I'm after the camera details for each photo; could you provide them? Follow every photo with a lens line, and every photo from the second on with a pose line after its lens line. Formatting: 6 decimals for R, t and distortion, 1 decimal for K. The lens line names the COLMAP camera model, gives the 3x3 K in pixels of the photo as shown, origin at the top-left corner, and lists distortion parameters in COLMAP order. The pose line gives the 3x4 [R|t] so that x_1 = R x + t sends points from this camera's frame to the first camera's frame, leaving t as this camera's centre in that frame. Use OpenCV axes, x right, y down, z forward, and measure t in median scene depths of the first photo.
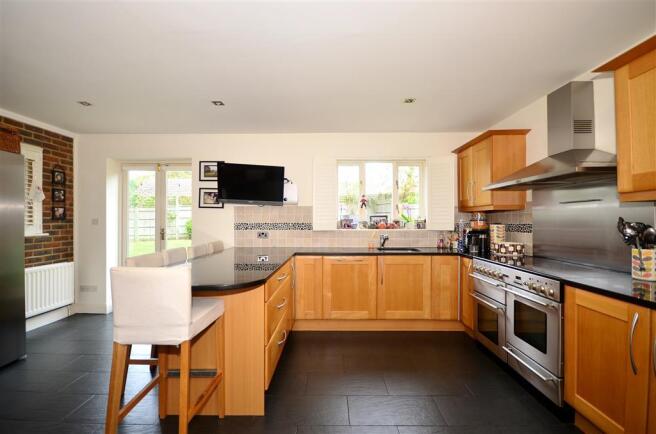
lens RADIAL K [[290.2, 0, 325.9], [0, 290.2, 217.6], [0, 0, 1]] dist [-0.001023, -0.000617]
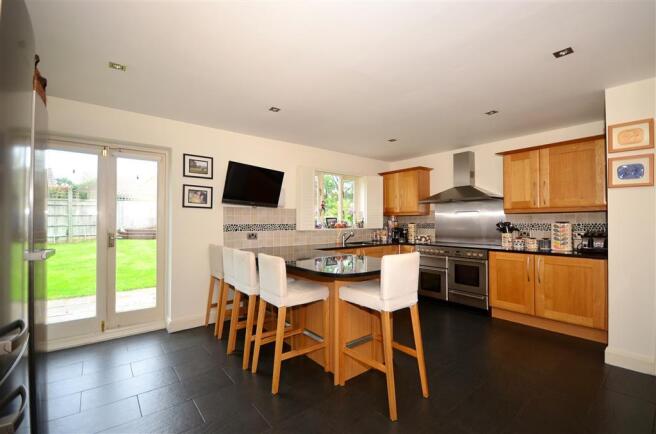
lens RADIAL K [[290.2, 0, 323.6], [0, 290.2, 217.7], [0, 0, 1]] dist [-0.001023, -0.000617]
pose [[0.769555, 0.007420, 0.638538, -0.683364], [-0.003306, 0.999965, -0.007635, 0.002578], [-0.638573, 0.003765, 0.769552, 0.066795]]
